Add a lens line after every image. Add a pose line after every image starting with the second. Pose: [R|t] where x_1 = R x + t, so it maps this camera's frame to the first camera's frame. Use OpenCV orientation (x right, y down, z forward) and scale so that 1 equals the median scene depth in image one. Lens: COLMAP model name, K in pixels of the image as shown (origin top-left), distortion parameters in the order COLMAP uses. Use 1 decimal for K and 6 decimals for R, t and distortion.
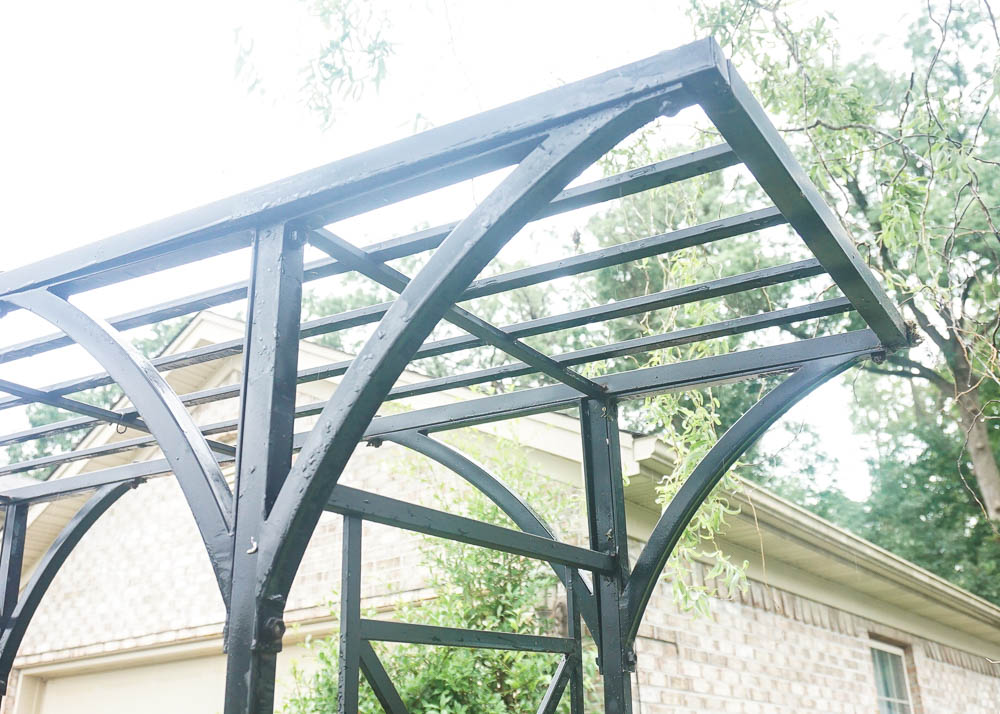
lens RADIAL K [[998.9, 0, 500.0], [0, 998.9, 357.0], [0, 0, 1]] dist [-0.024567, 0.008391]
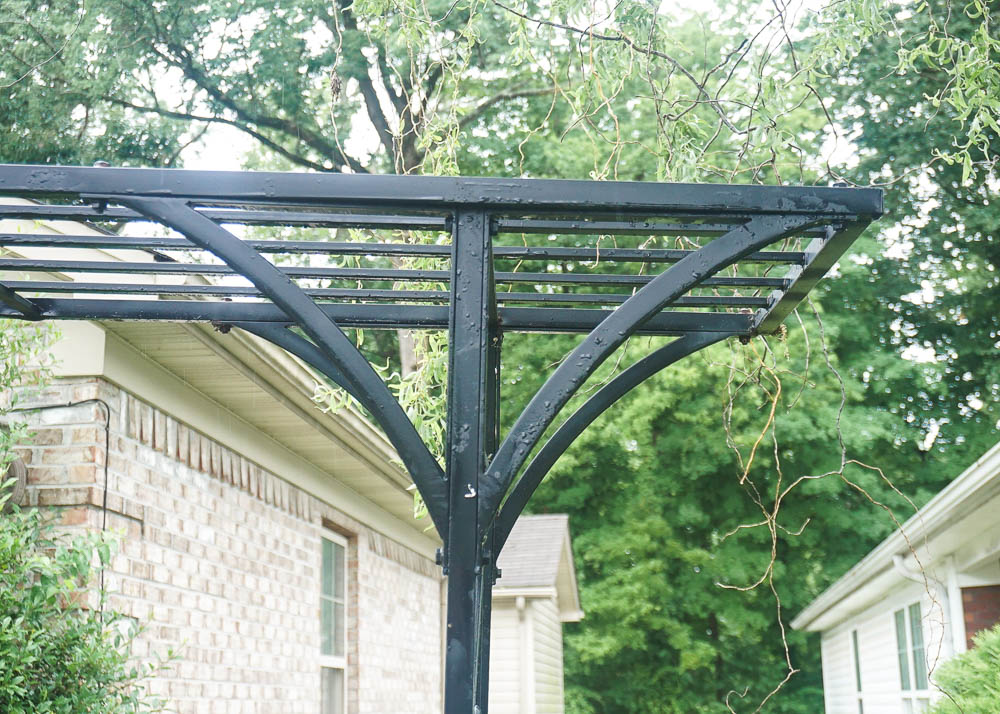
lens RADIAL K [[1454.4, 0, 500.0], [0, 1454.4, 357.0], [0, 0, 1]] dist [-0.033222, -0.067946]
pose [[0.855875, 0.117027, 0.503768, -0.145261], [-0.202887, 0.971956, 0.118907, -0.024729], [-0.475725, -0.203977, 0.855616, -0.066728]]
